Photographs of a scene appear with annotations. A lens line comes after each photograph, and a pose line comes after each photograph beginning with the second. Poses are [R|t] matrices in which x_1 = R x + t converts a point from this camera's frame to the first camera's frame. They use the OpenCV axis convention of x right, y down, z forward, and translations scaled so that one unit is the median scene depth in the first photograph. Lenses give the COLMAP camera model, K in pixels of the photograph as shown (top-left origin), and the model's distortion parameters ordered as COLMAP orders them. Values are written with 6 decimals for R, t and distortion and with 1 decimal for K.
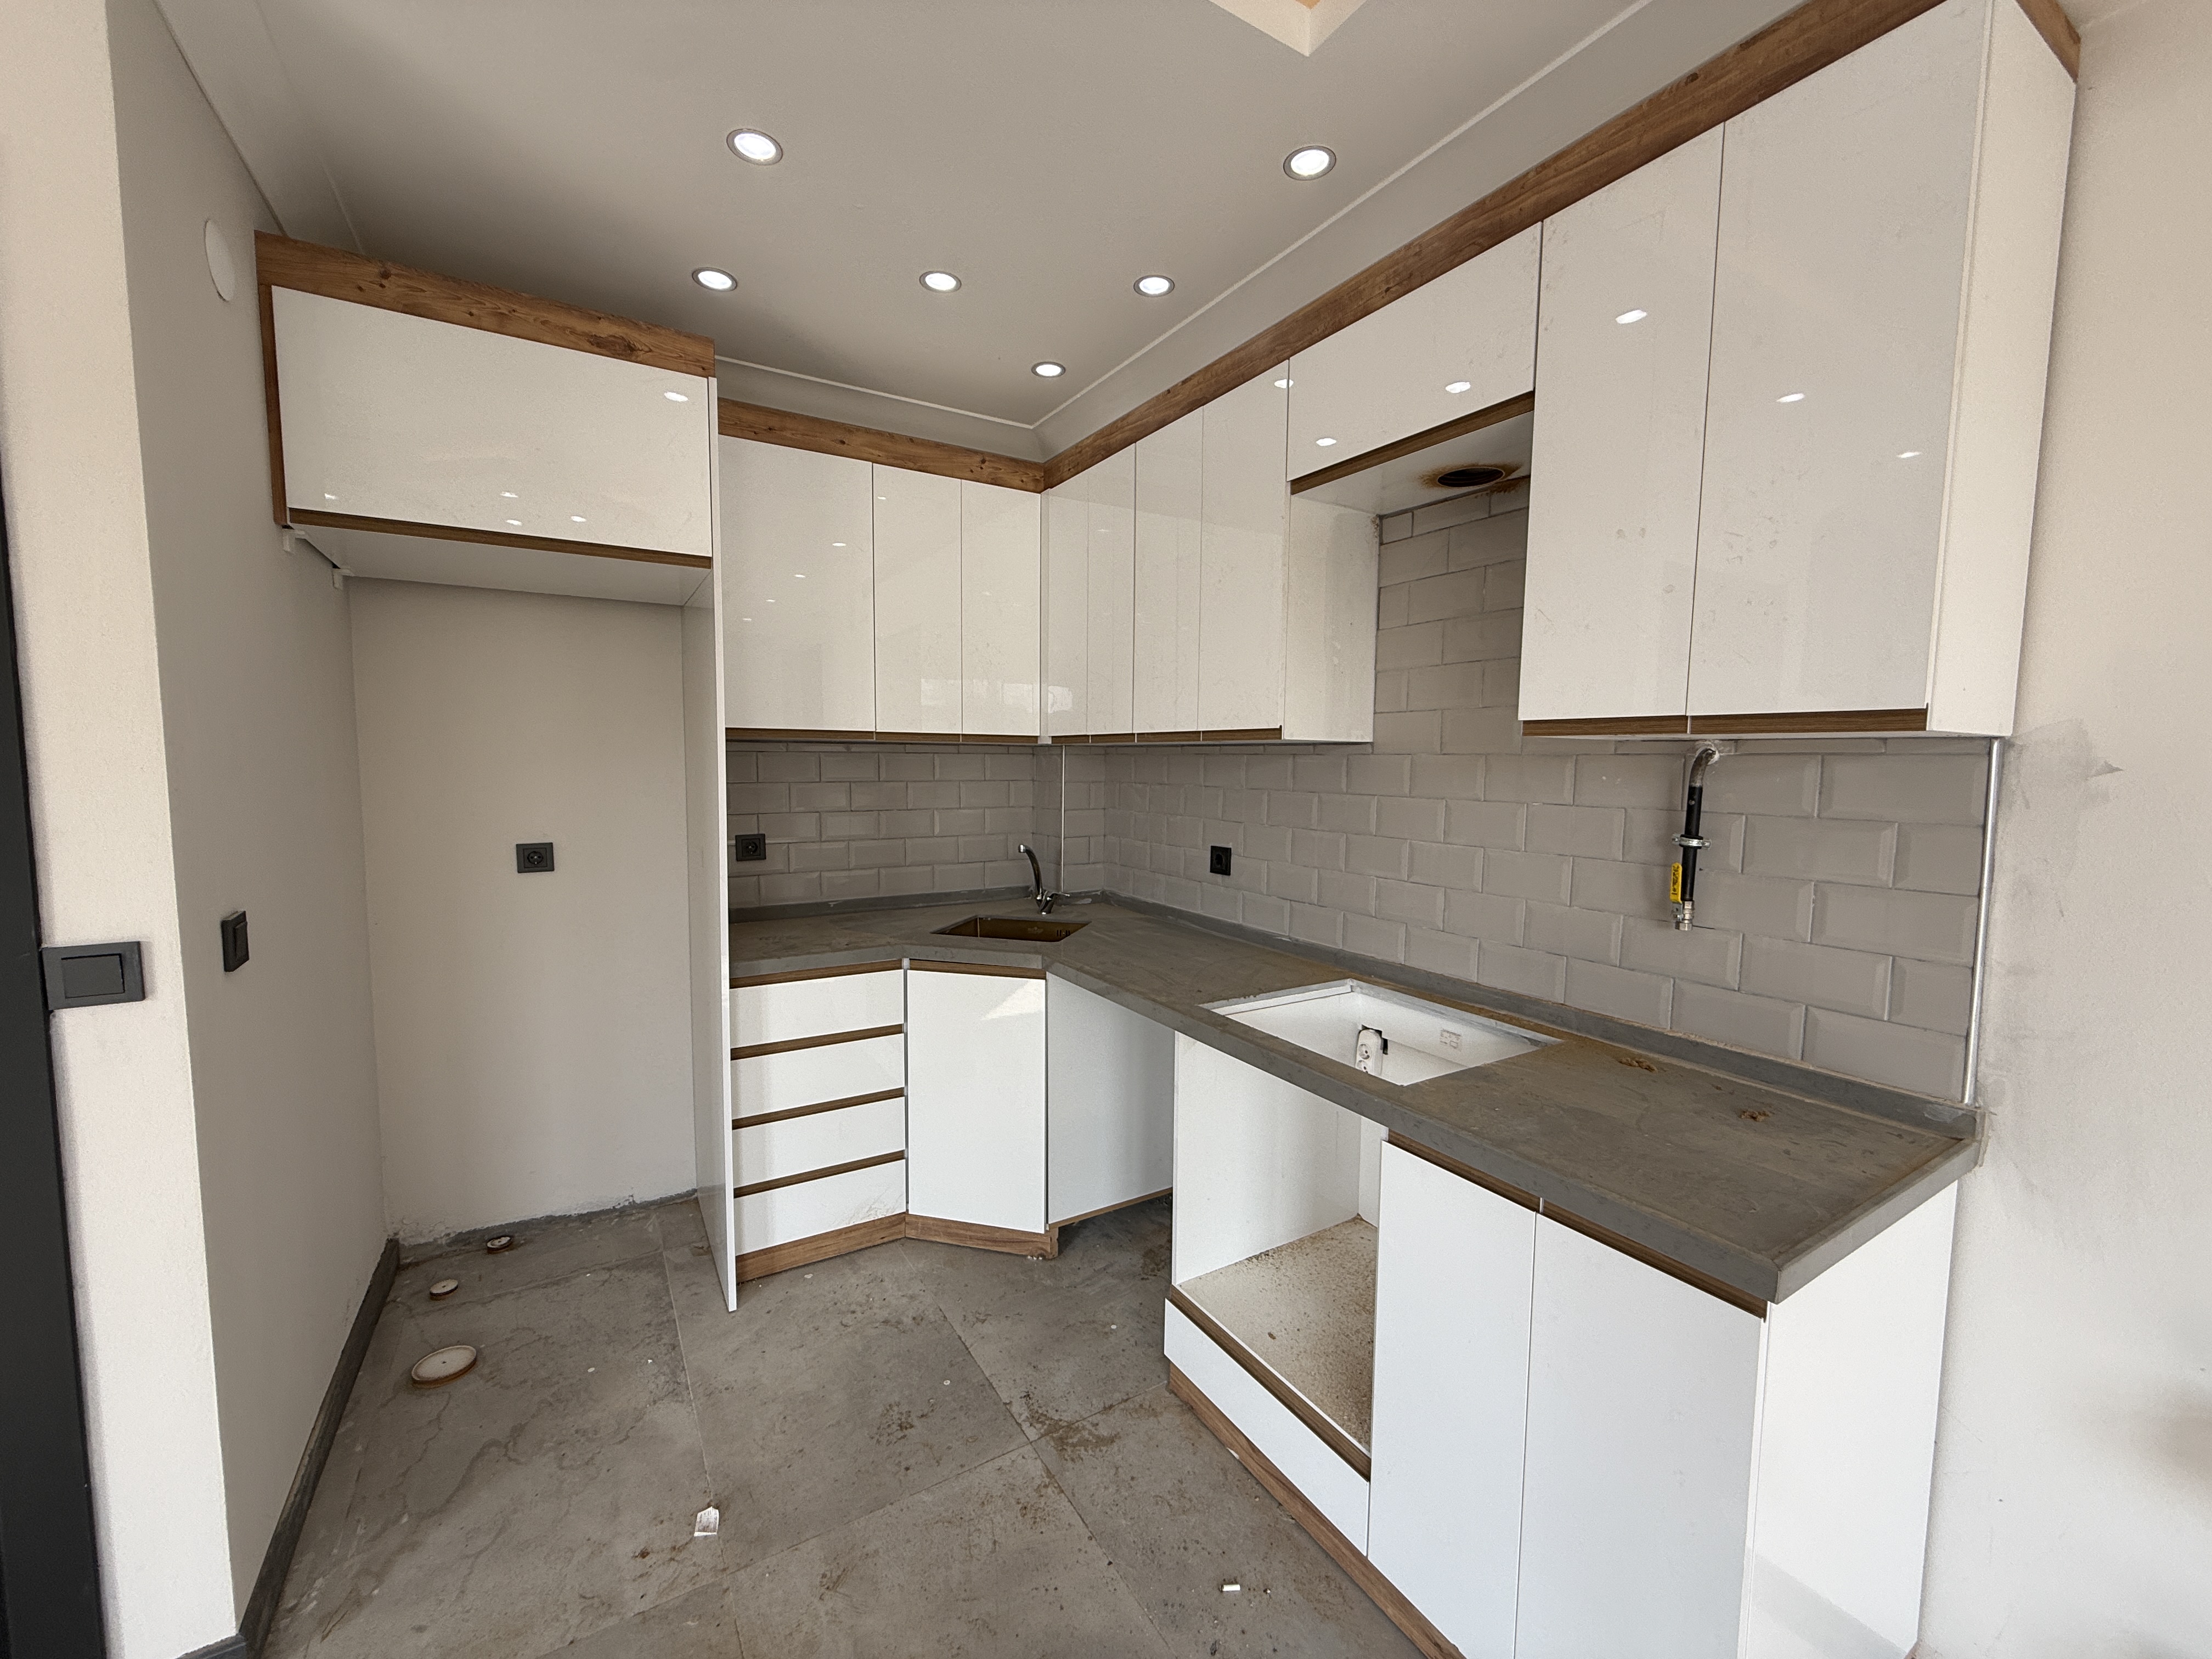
lens RADIAL K [[880.9, 0, 1101.5], [0, 880.9, 830.5], [0, 0, 1]] dist [-0.001378, 0.000340]
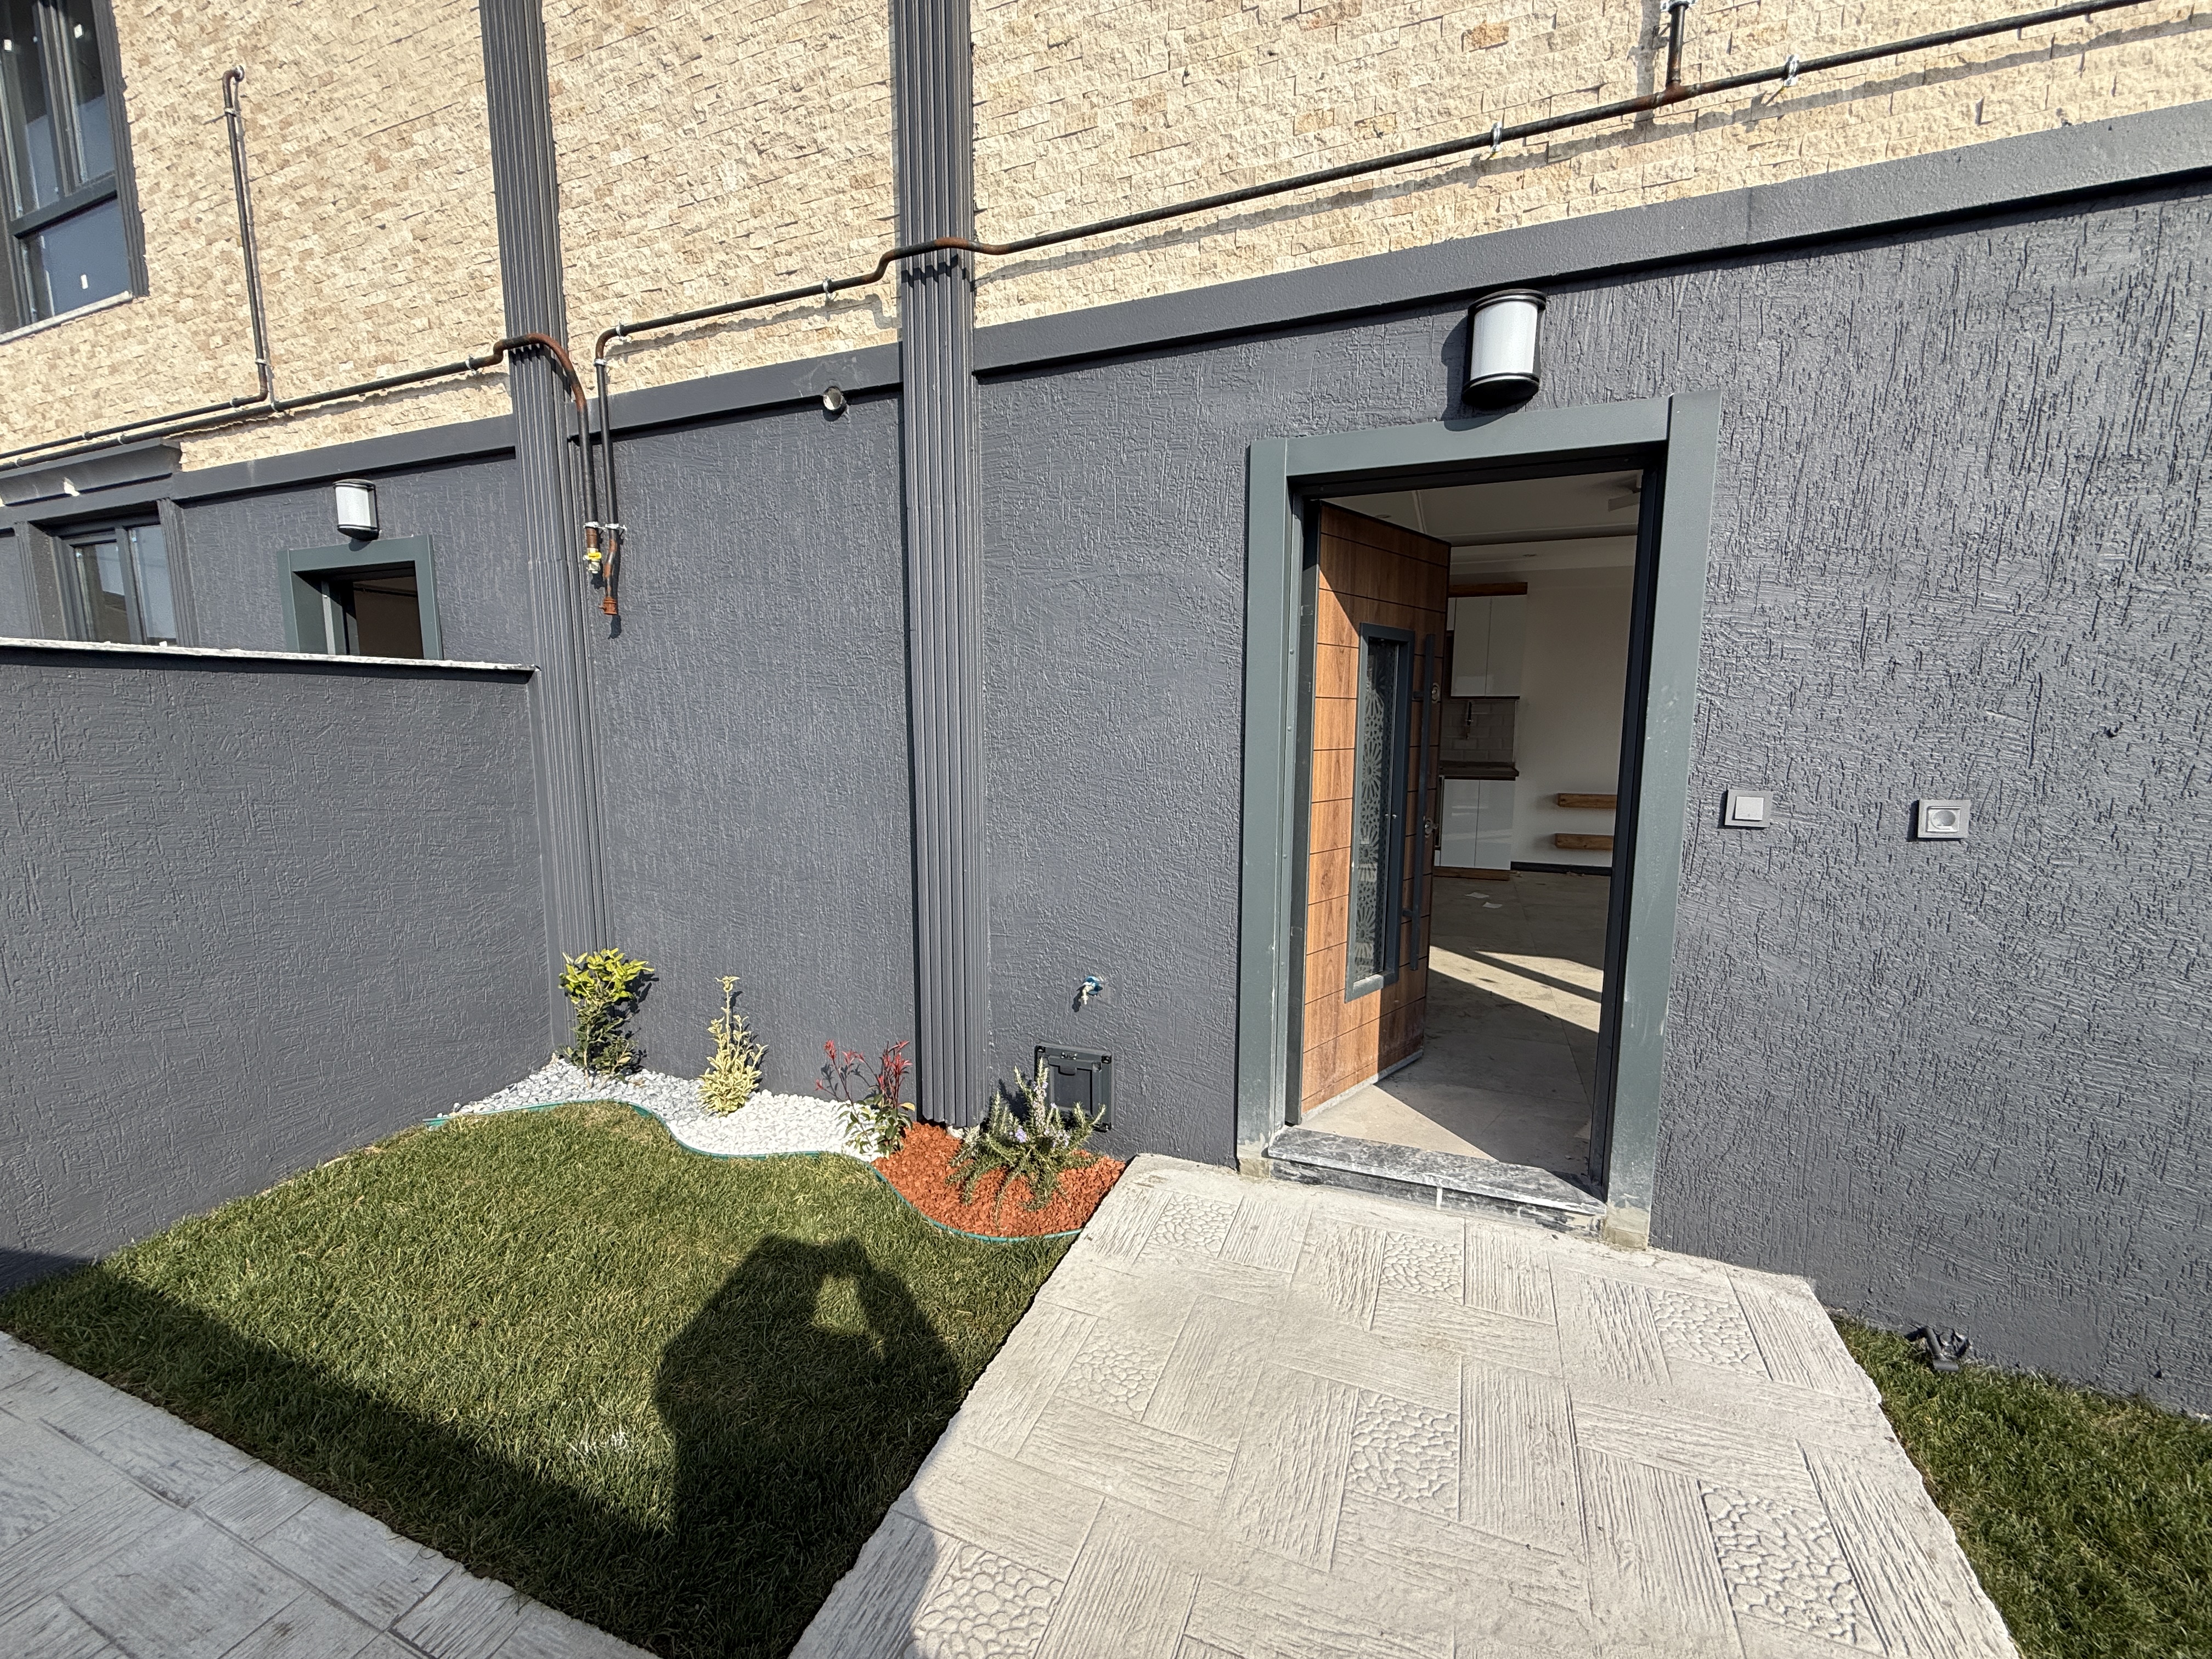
lens RADIAL K [[880.9, 0, 1107.7], [0, 880.9, 833.9], [0, 0, 1]] dist [-0.001378, 0.000340]
pose [[0.797614, -0.086610, 0.596917, -2.912996], [0.053865, 0.995911, 0.072527, 0.129001], [-0.600758, -0.025695, 0.799018, -1.290846]]
